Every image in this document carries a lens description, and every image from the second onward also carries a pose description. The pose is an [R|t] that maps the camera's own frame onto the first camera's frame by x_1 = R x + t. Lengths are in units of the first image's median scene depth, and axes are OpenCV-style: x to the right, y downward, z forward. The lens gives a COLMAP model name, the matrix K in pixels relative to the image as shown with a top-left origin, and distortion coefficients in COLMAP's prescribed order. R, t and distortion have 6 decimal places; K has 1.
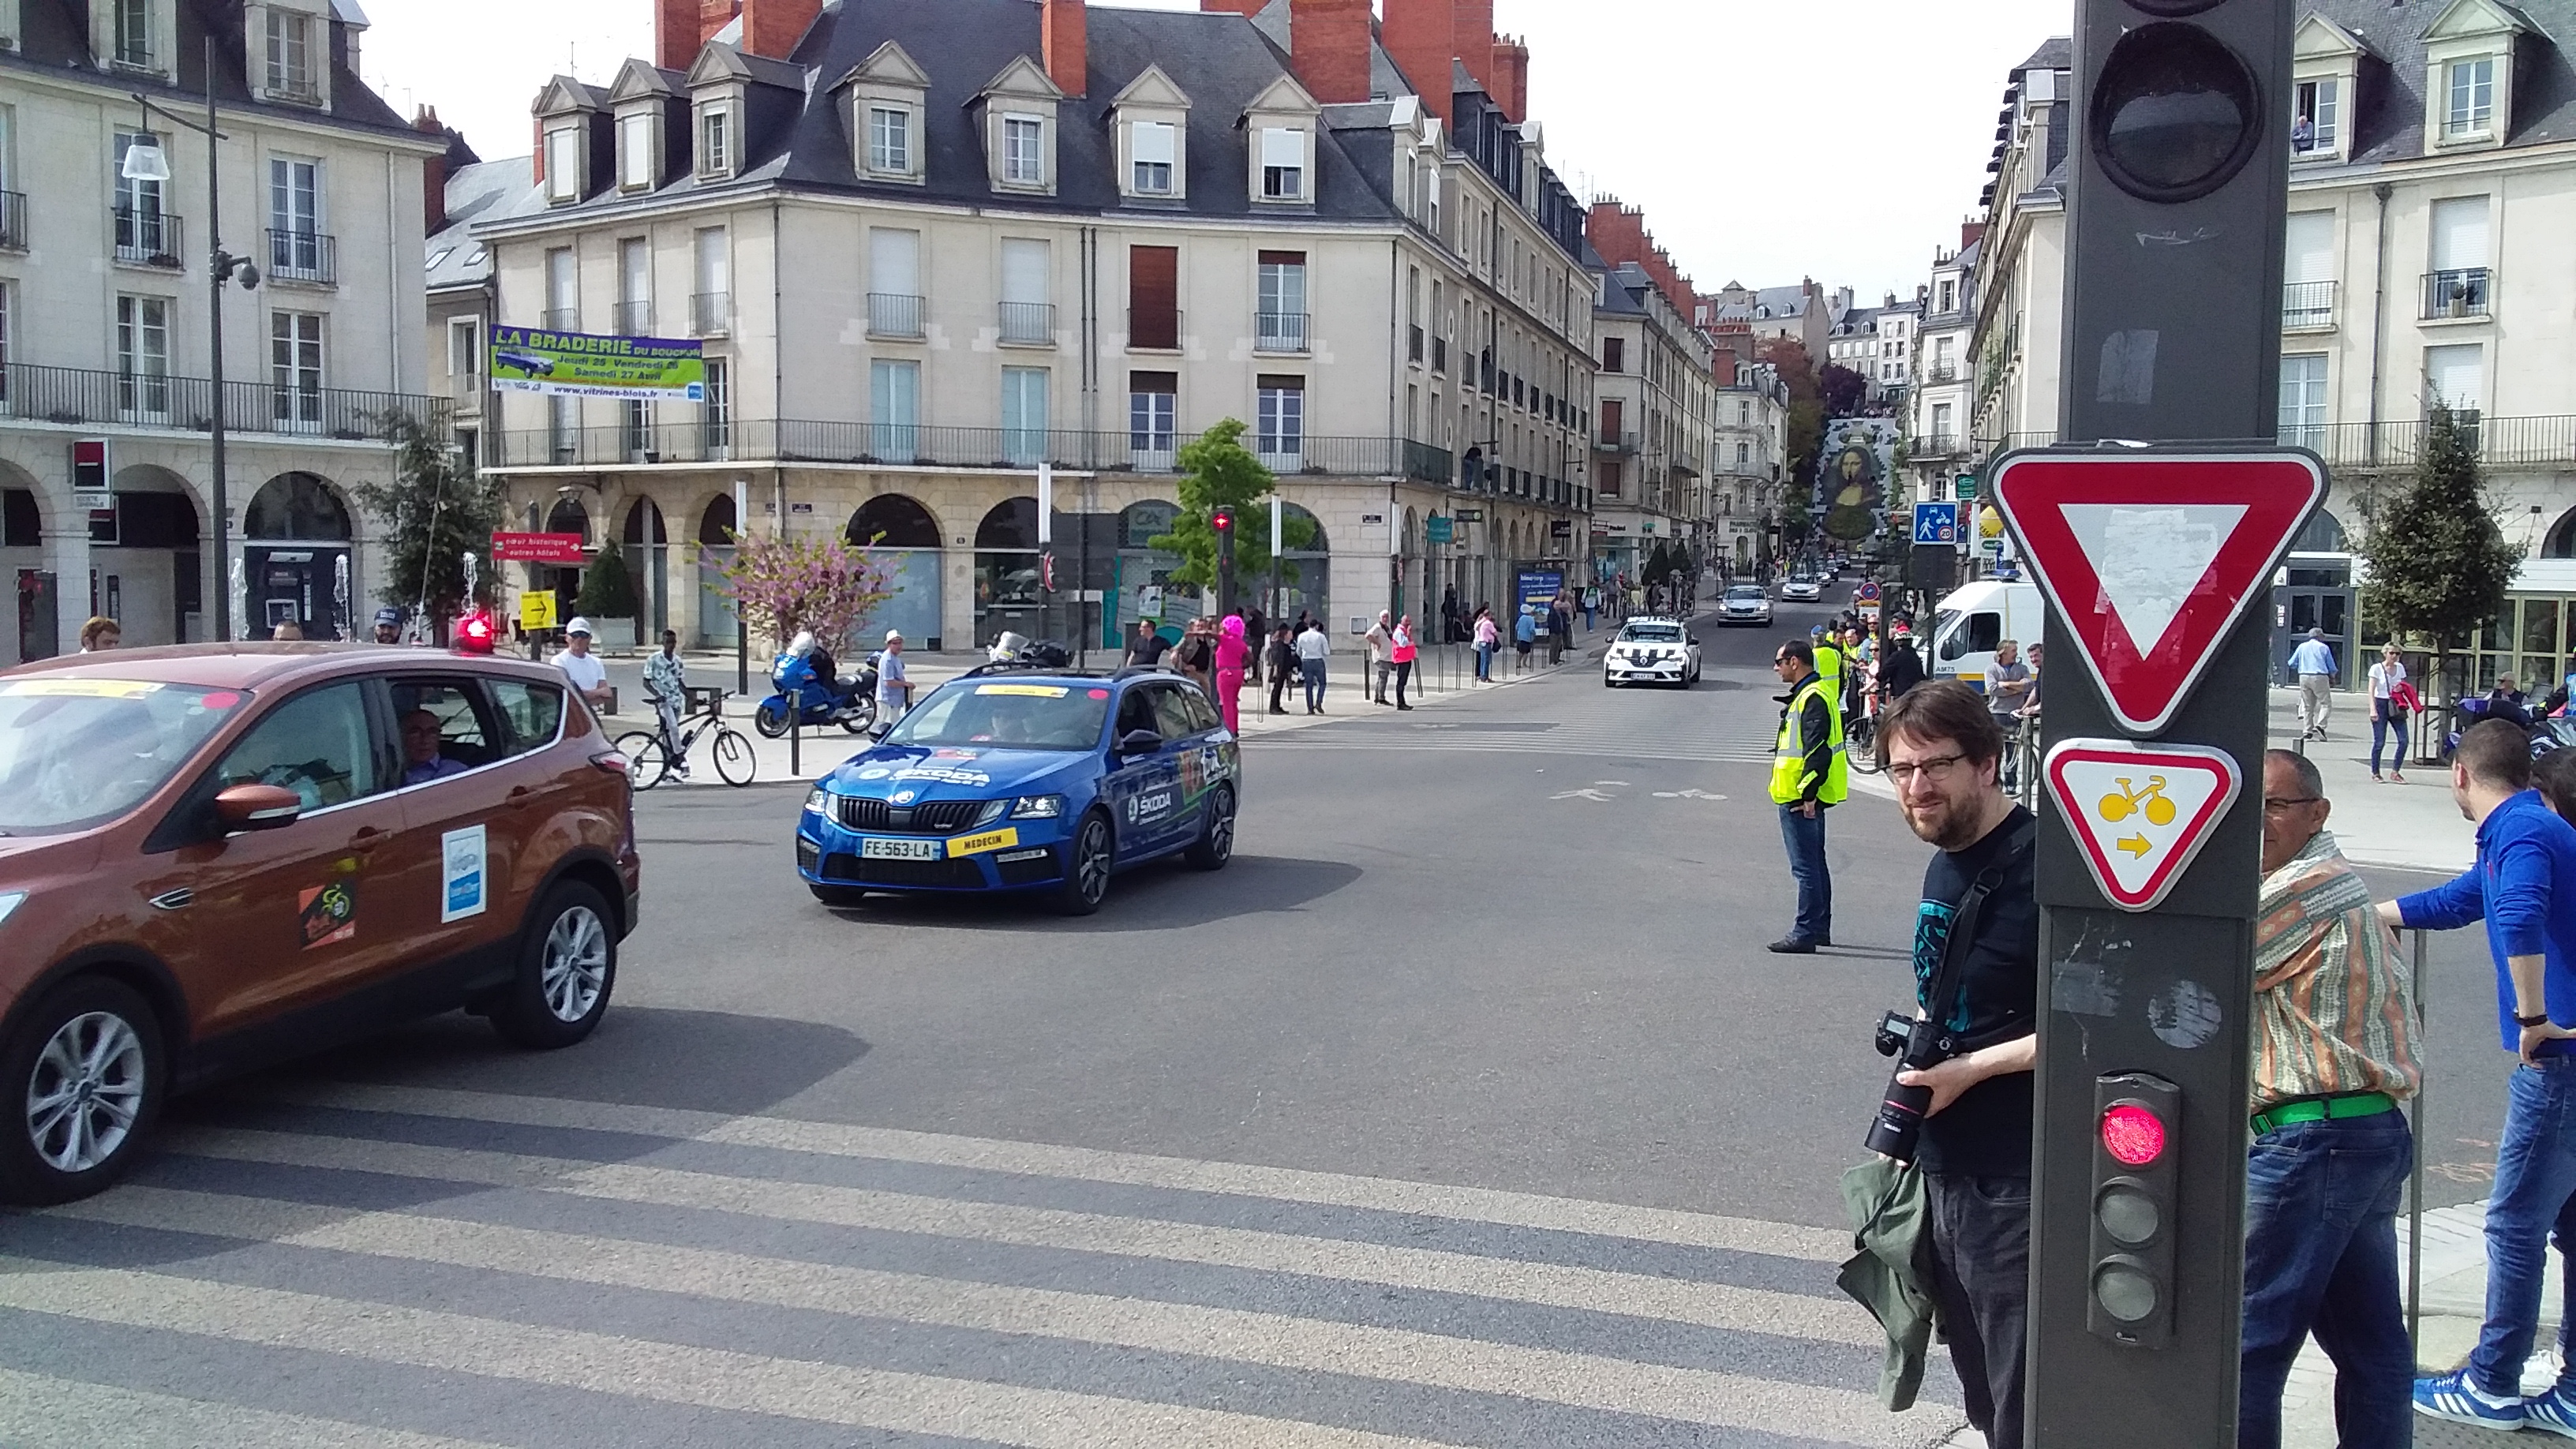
lens RADIAL K [[2381.9, 0, 1288.0], [0, 2381.9, 724.5], [0, 0, 1]] dist [0.093332, -0.225971]
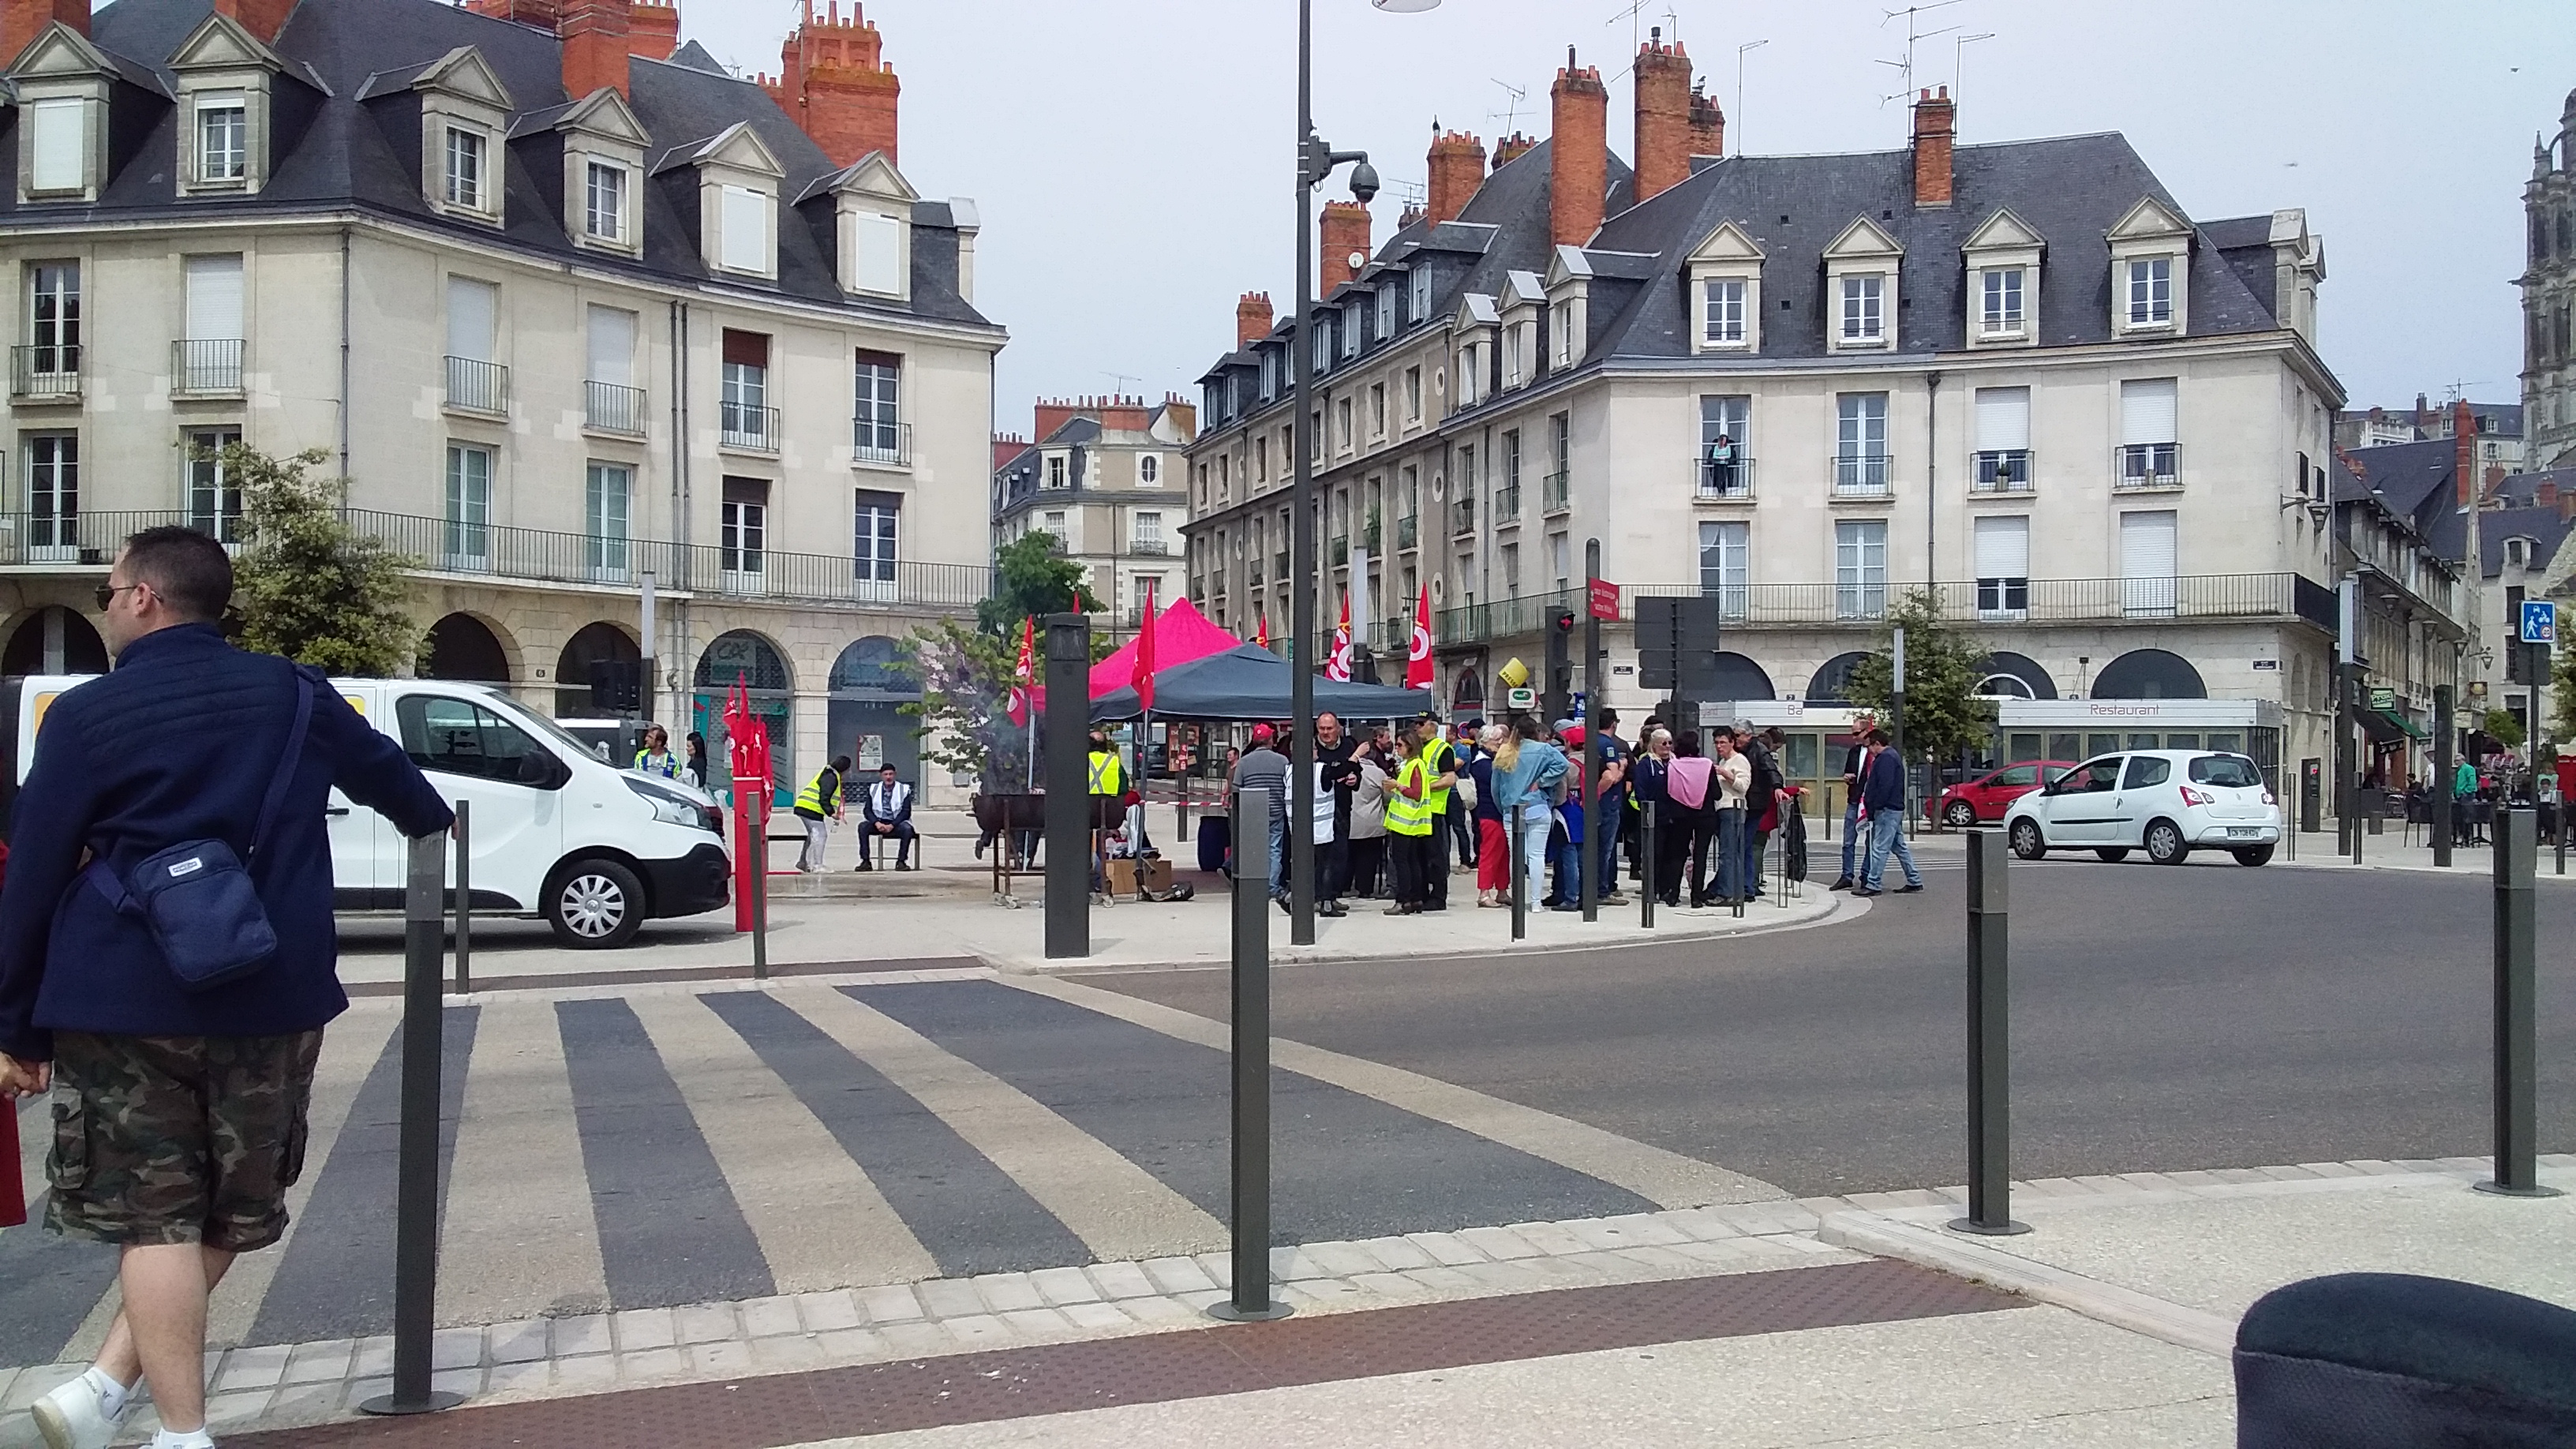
lens RADIAL K [[2381.9, 0, 1288.0], [0, 2381.9, 724.5], [0, 0, 1]] dist [0.093332, -0.225971]
pose [[0.851622, 0.003529, 0.524144, -0.342674], [0.038709, 0.996823, -0.069605, 0.005042], [-0.522725, 0.079566, 0.848780, 0.193613]]
